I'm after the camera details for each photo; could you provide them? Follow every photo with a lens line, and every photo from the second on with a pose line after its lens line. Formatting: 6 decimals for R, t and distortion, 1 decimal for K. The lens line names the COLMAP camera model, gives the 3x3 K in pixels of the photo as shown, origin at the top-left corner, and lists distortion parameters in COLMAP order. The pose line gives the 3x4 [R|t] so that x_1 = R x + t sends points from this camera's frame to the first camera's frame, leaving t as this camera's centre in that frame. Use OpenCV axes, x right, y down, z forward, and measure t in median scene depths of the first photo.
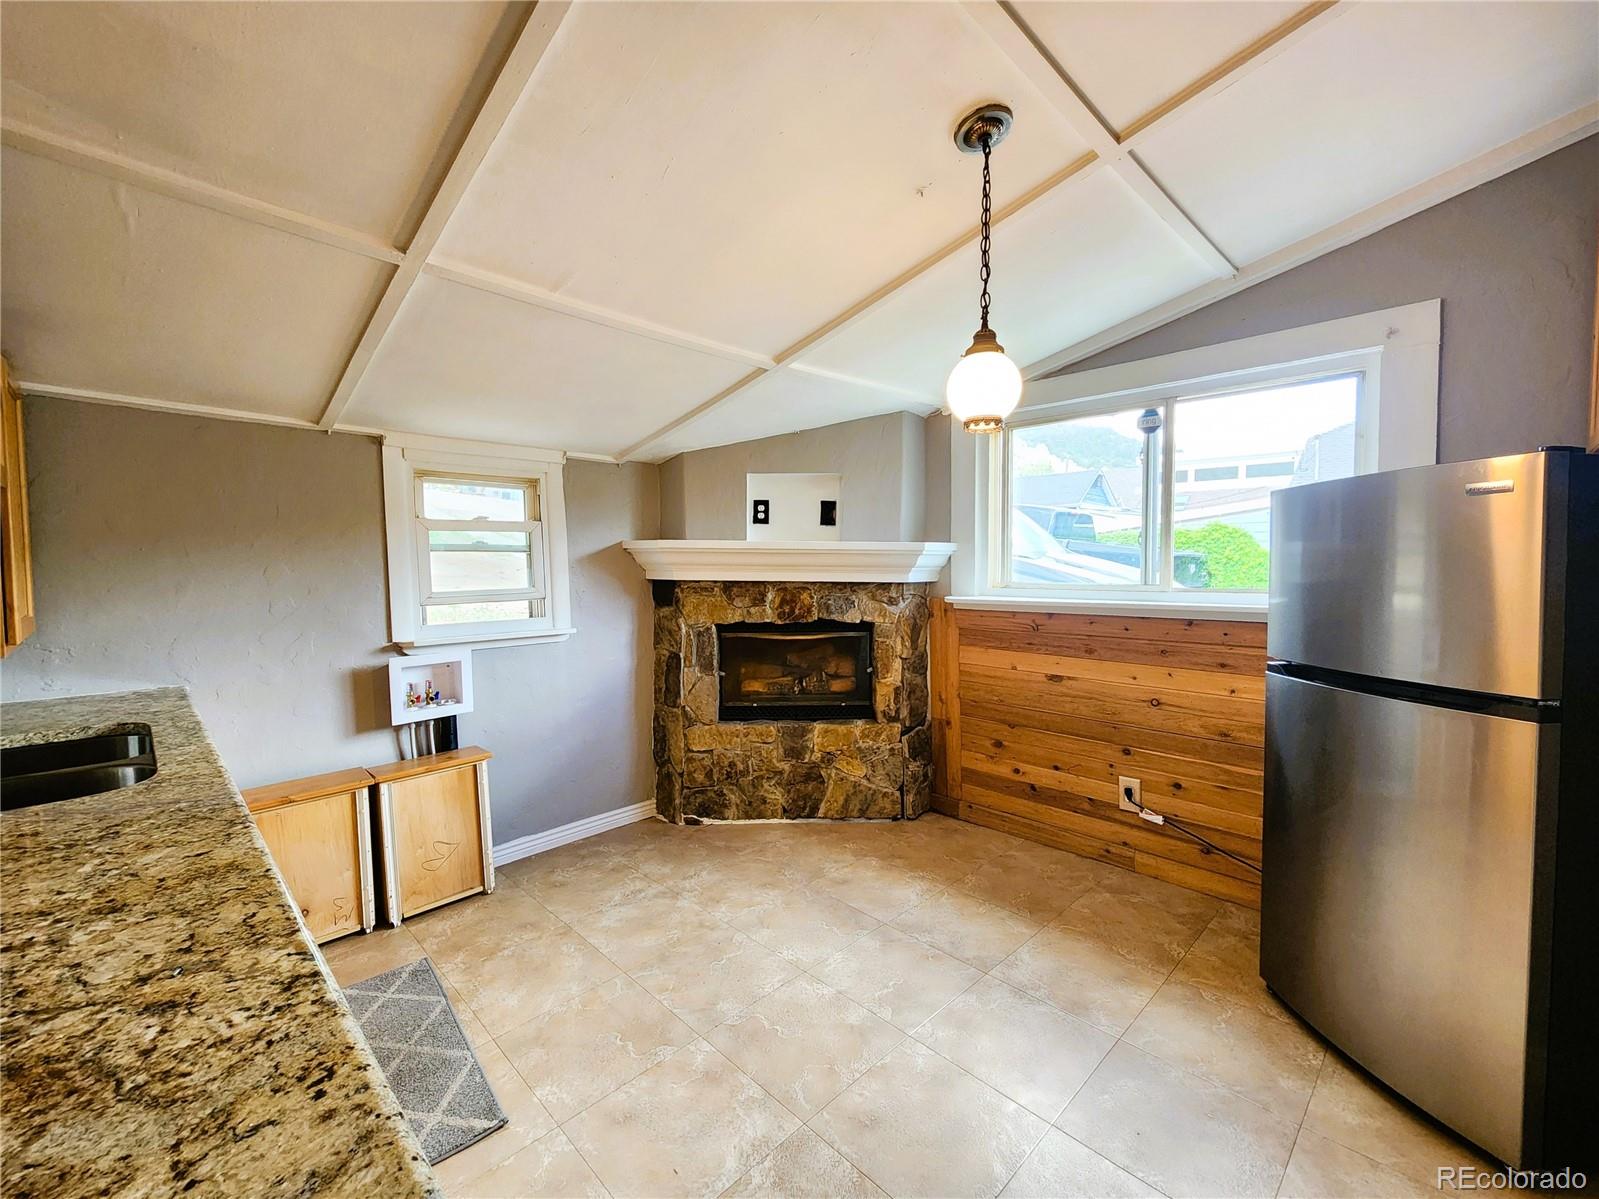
lens RADIAL K [[676.5, 0, 800.5], [0, 676.5, 590.9], [0, 0, 1]] dist [0.000640, -0.005531]
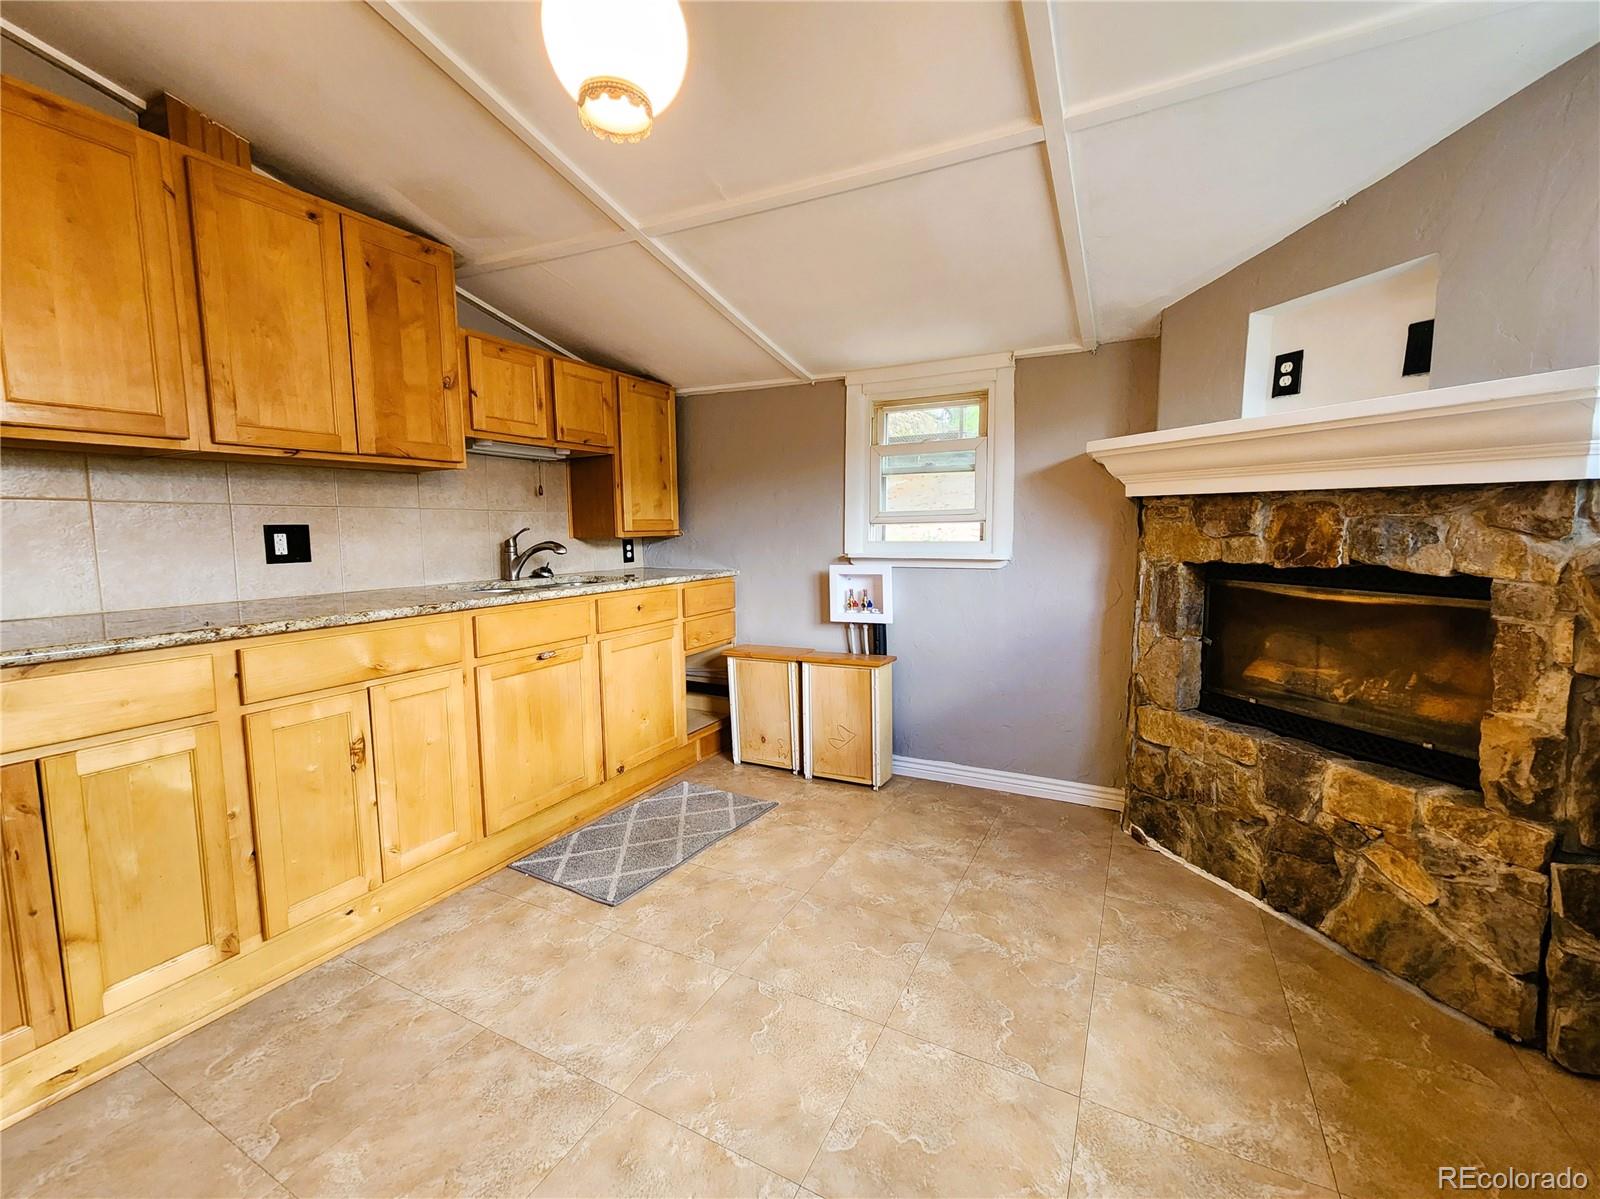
lens RADIAL K [[663.8, 0, 802.2], [0, 663.8, 590.4], [0, 0, 1]] dist [-0.000340, -0.000230]
pose [[0.303719, 0.093564, -0.948156, 0.380645], [-0.035637, 0.995586, 0.086829, 0.033192], [0.952095, 0.007418, 0.305713, 0.447772]]
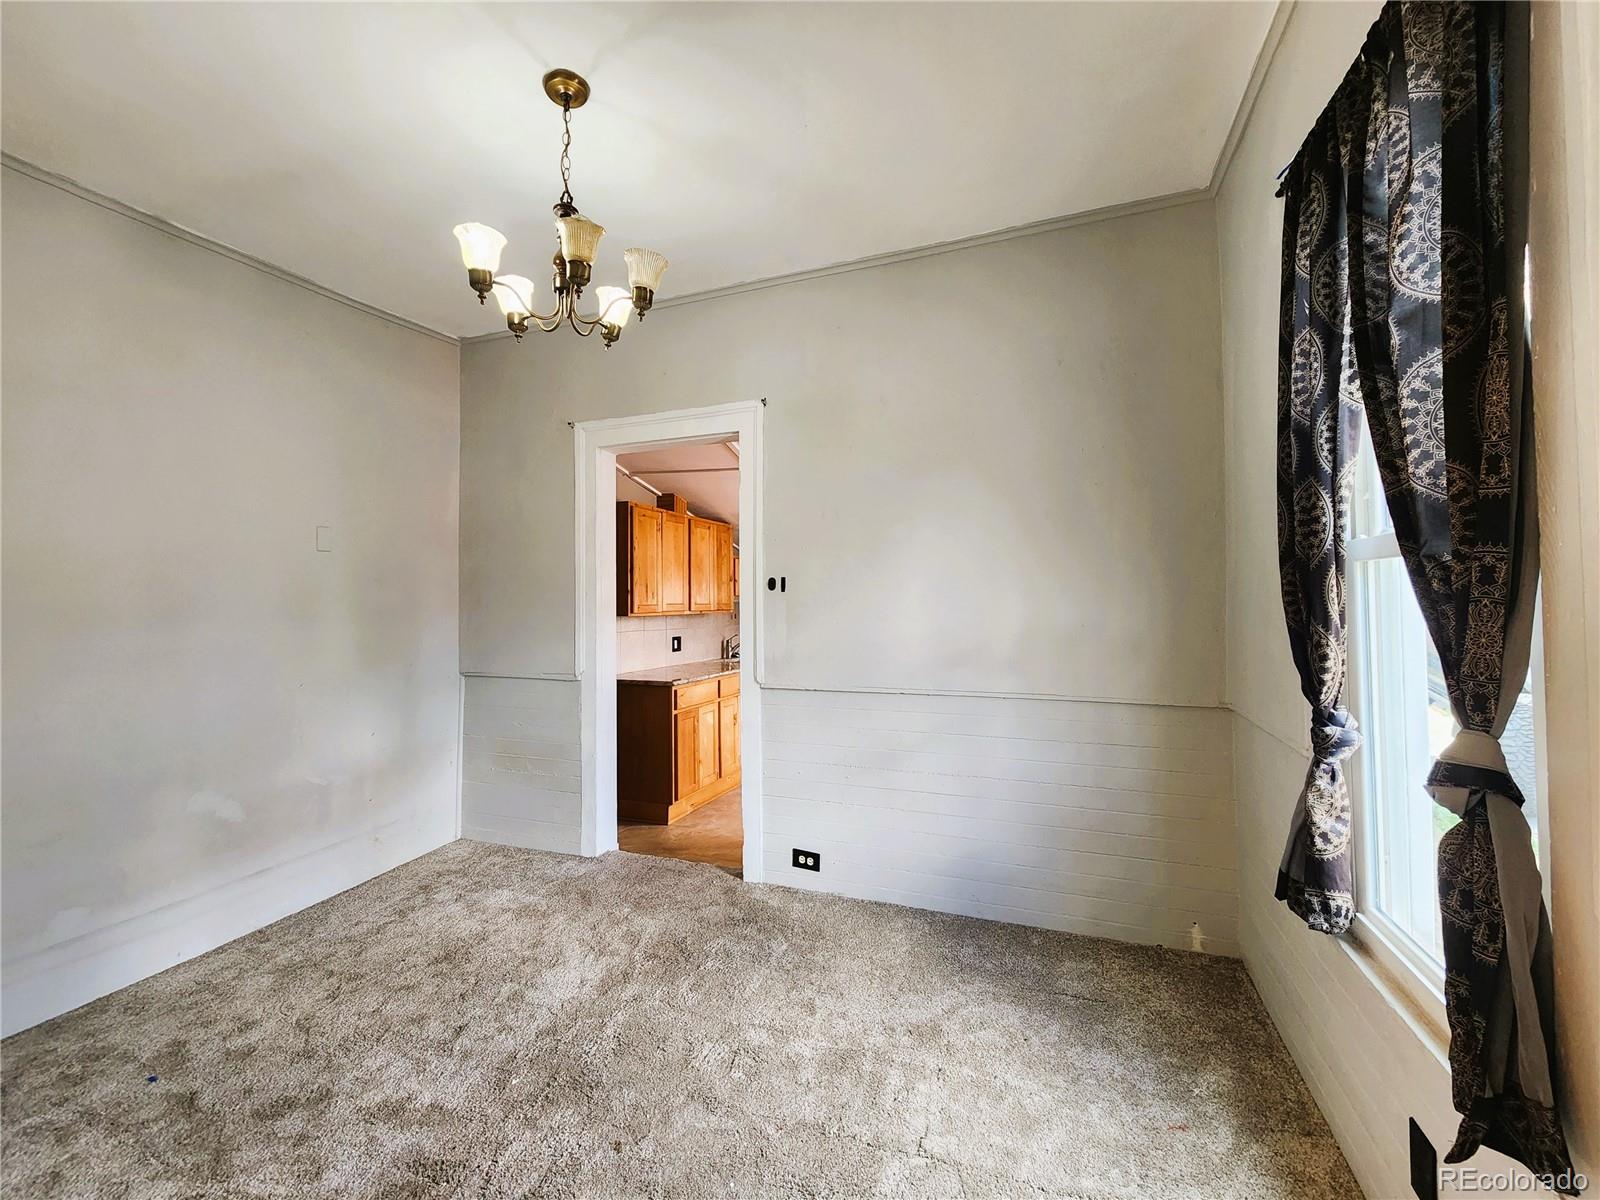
lens RADIAL K [[655.7, 0, 800.9], [0, 655.7, 592.5], [0, 0, 1]] dist [-0.000402, -0.000374]
pose [[0.407126, -0.022867, -0.913086, 1.207421], [-0.033471, 0.998642, -0.039933, -0.010258], [0.912759, 0.046820, 0.405808, -0.208103]]
